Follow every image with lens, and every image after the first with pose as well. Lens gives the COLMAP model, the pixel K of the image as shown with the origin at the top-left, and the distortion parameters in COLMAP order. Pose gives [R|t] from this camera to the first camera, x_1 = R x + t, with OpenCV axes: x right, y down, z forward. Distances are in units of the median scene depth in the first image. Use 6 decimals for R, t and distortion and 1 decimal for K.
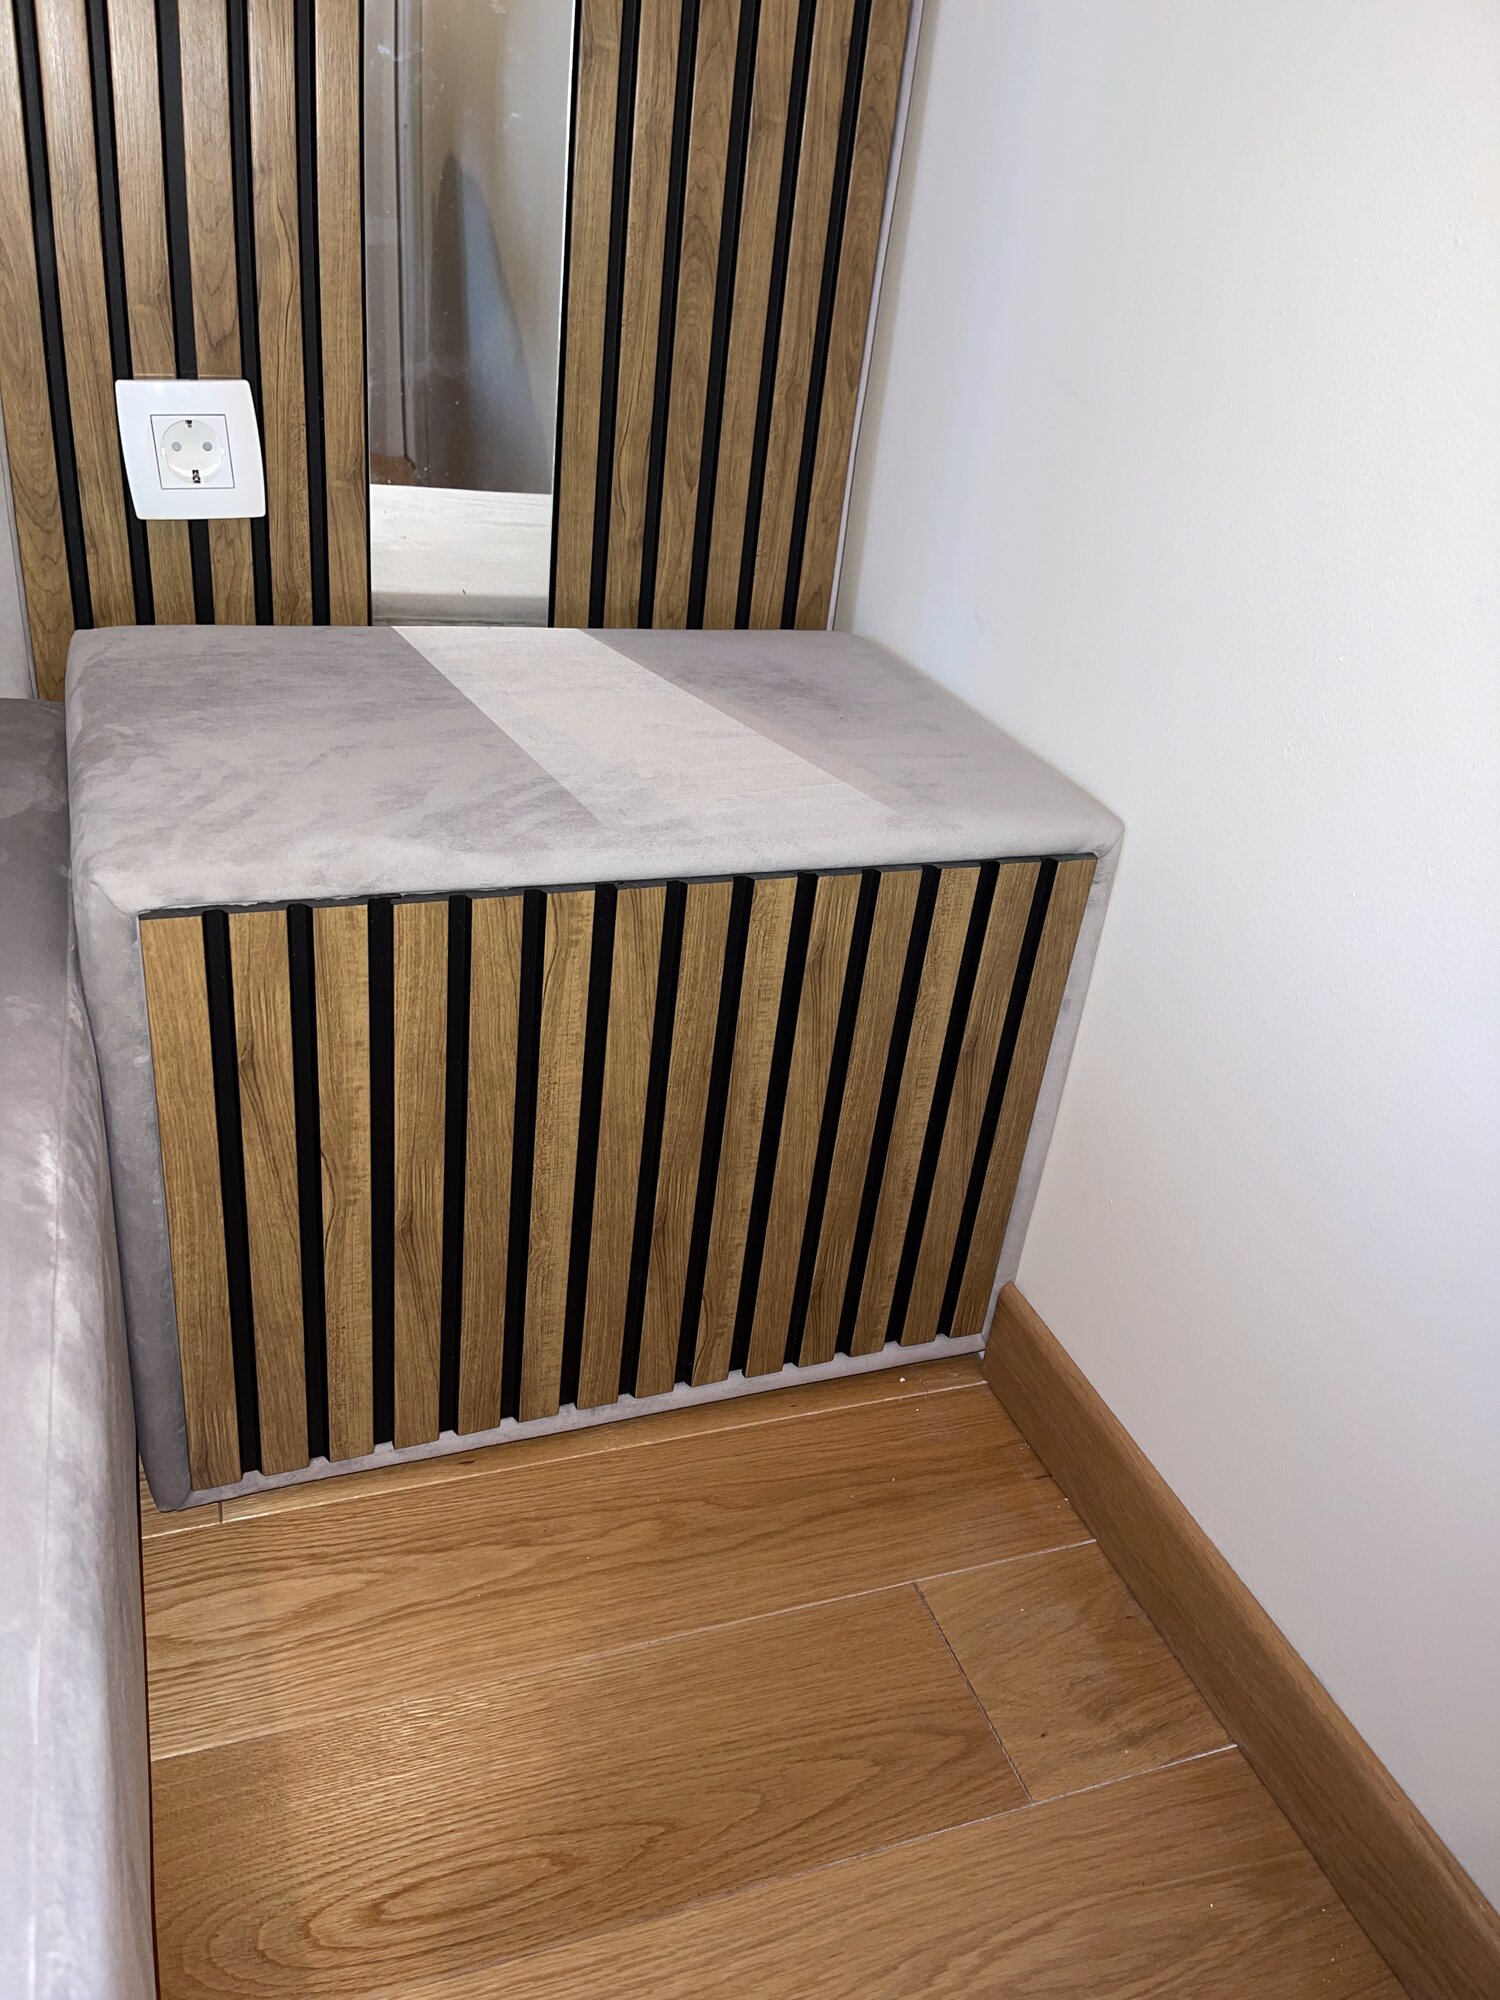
lens RADIAL K [[1509.8, 0, 750.3], [0, 1509.8, 1024.3], [0, 0, 1]] dist [0.055695, -0.084422]
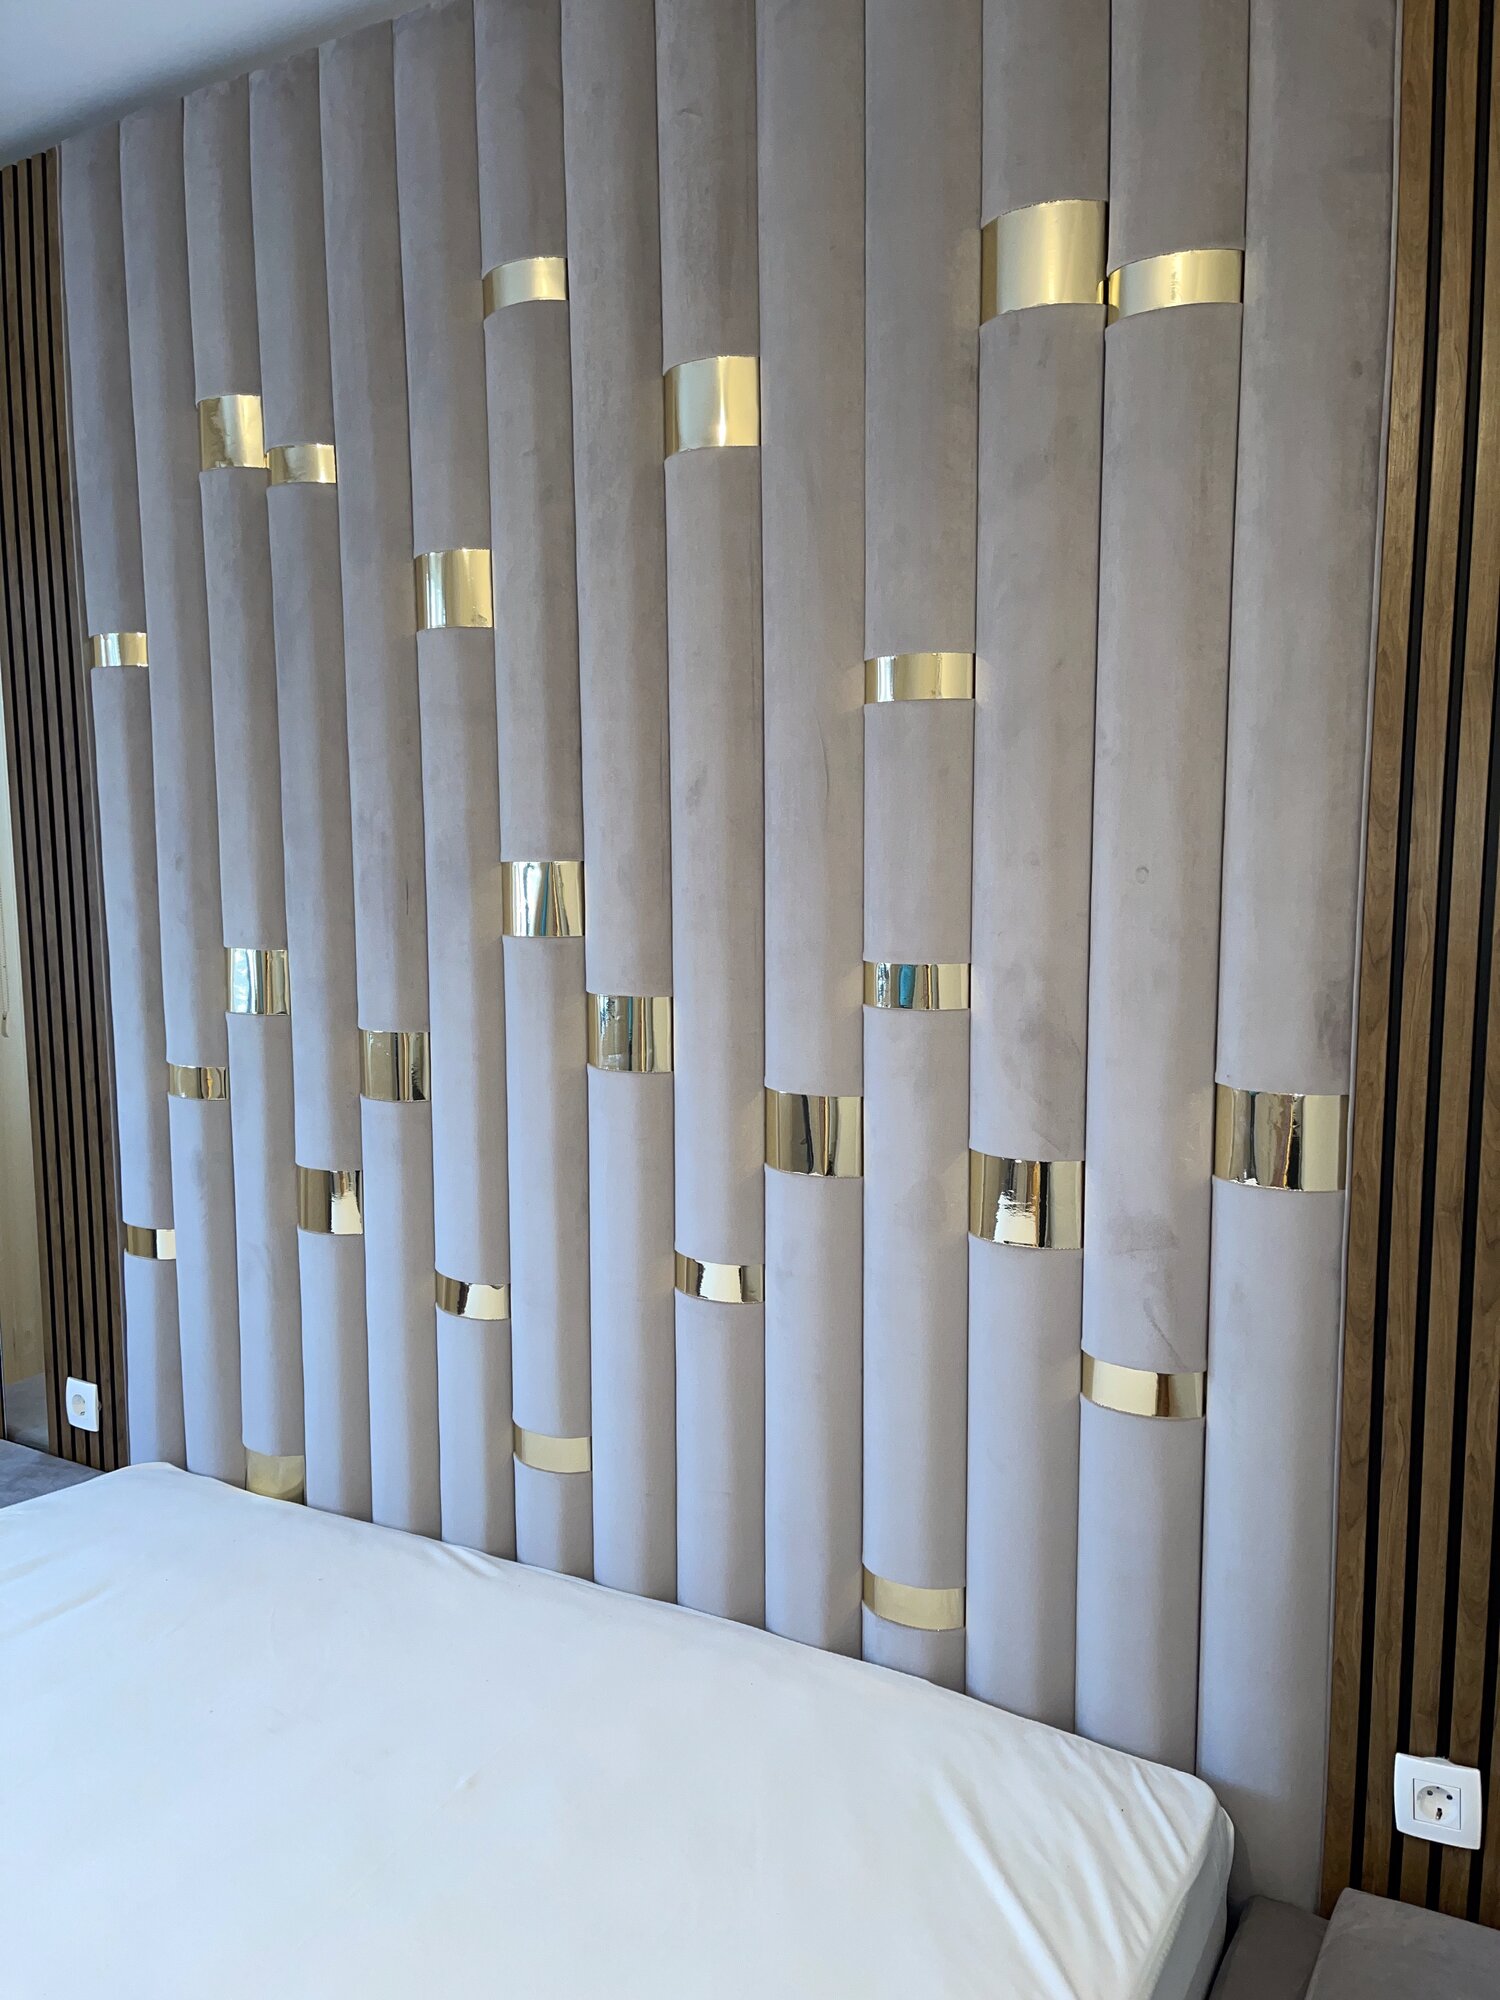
lens RADIAL K [[1499.4, 0, 773.7], [0, 1499.4, 1018.7], [0, 0, 1]] dist [0.047329, -0.064415]
pose [[0.629701, -0.023101, -0.776494, 0.434047], [-0.326593, 0.899059, -0.291599, -0.430094], [0.704850, 0.437217, 0.558594, -0.710578]]
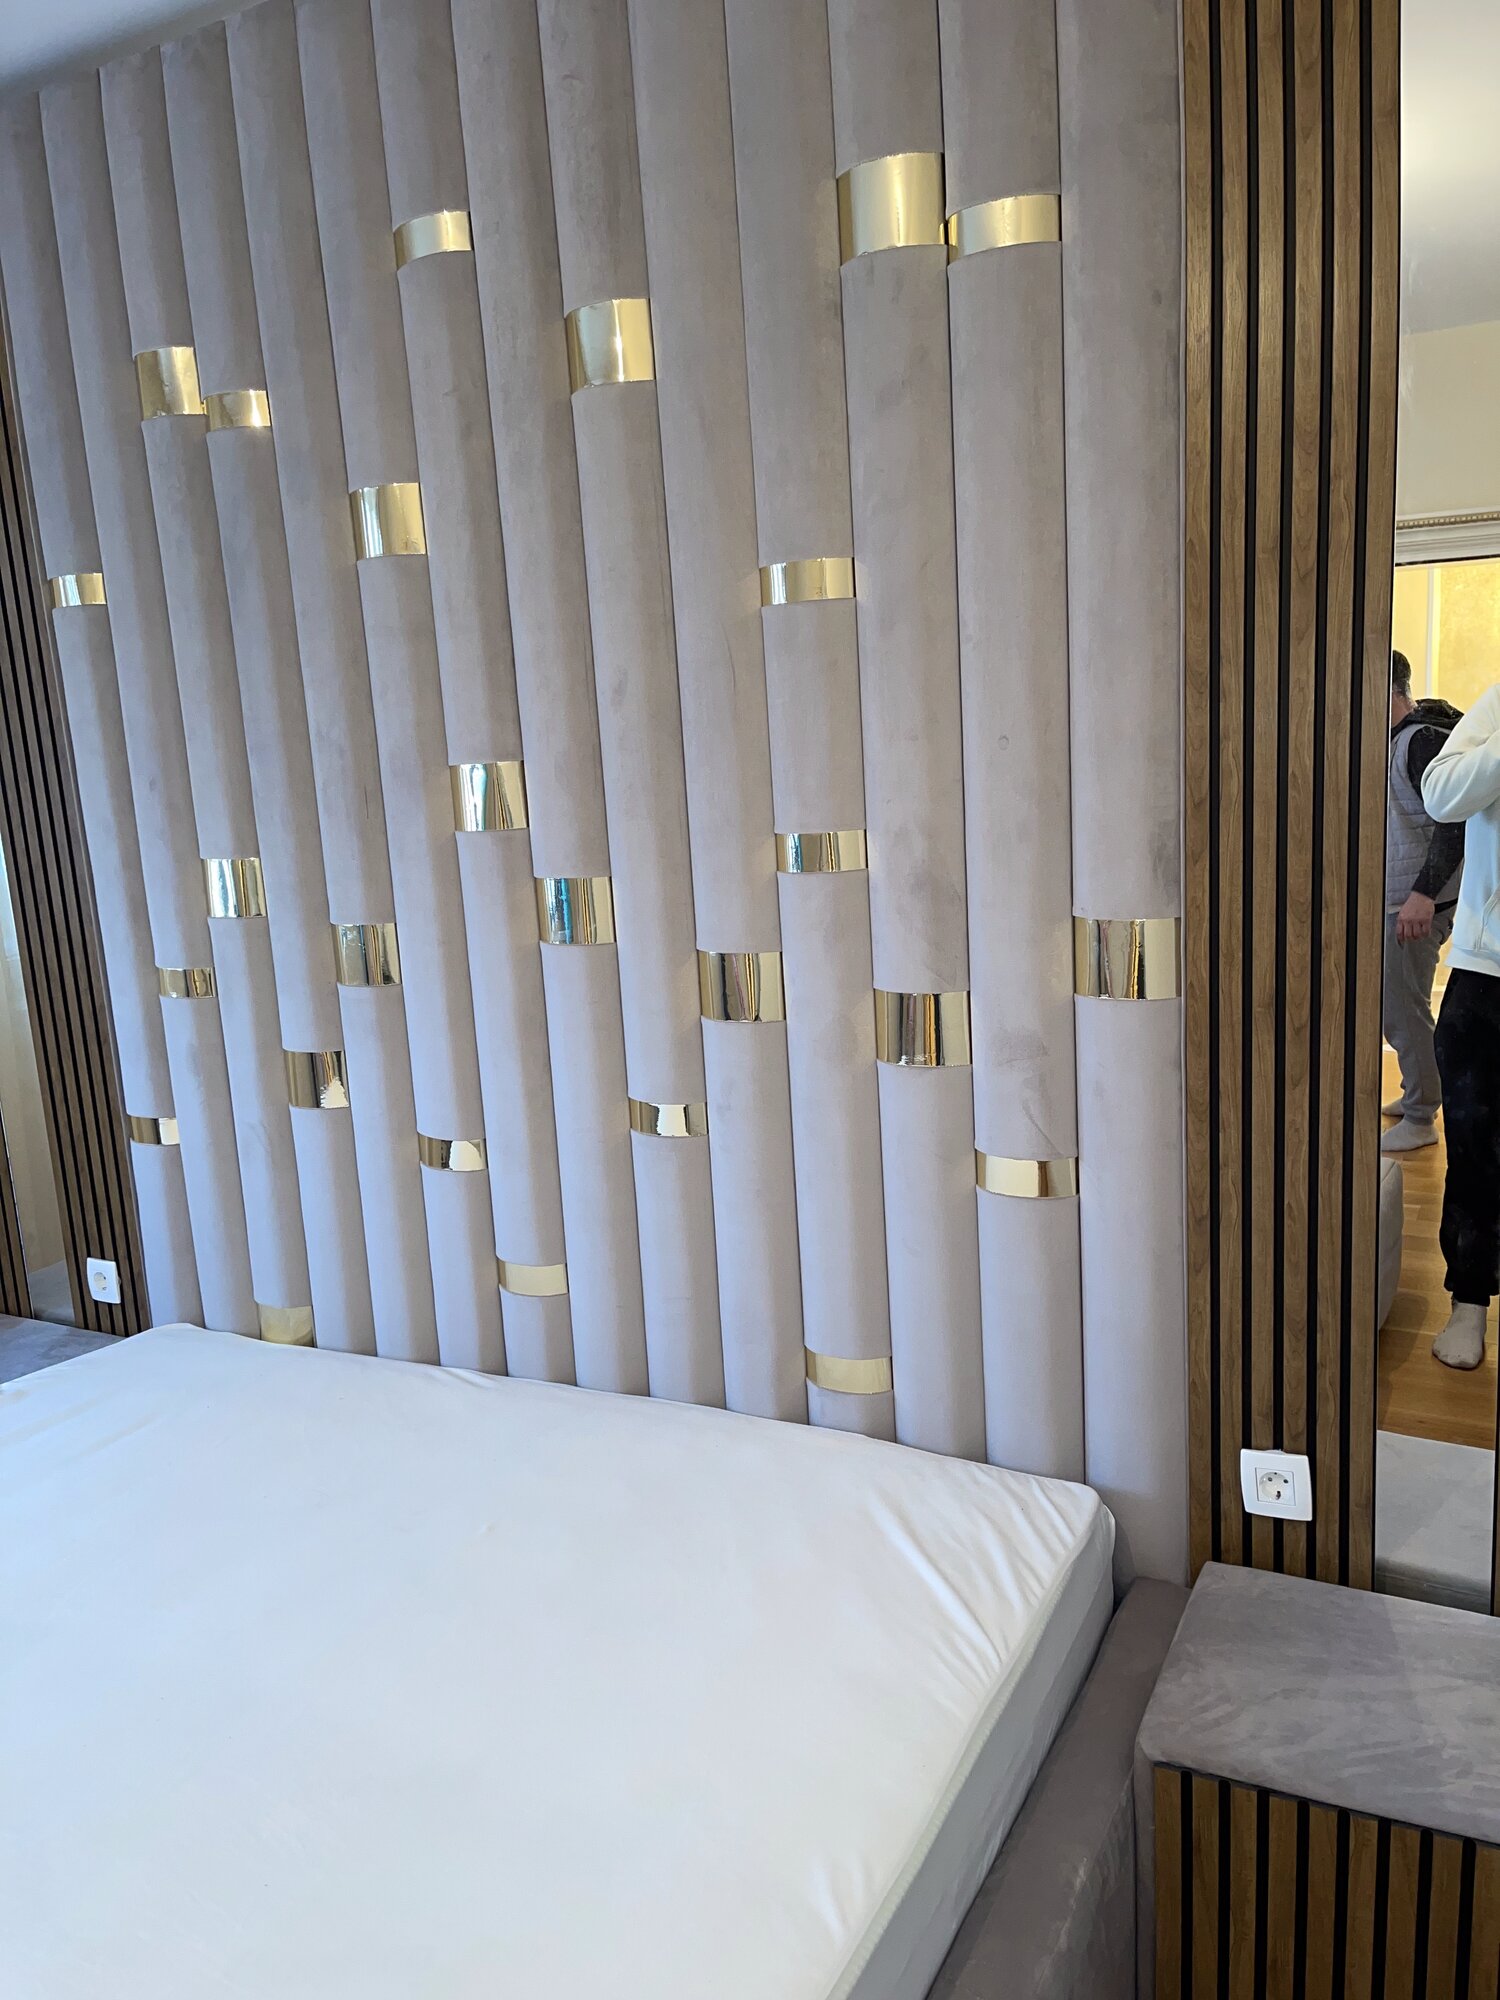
lens RADIAL K [[1509.8, 0, 750.3], [0, 1509.8, 1024.3], [0, 0, 1]] dist [0.055695, -0.084422]
pose [[0.649184, -0.007560, -0.760593, 0.683952], [-0.261943, 0.936564, -0.232884, -0.303270], [0.714105, 0.350416, 0.606022, -0.865586]]
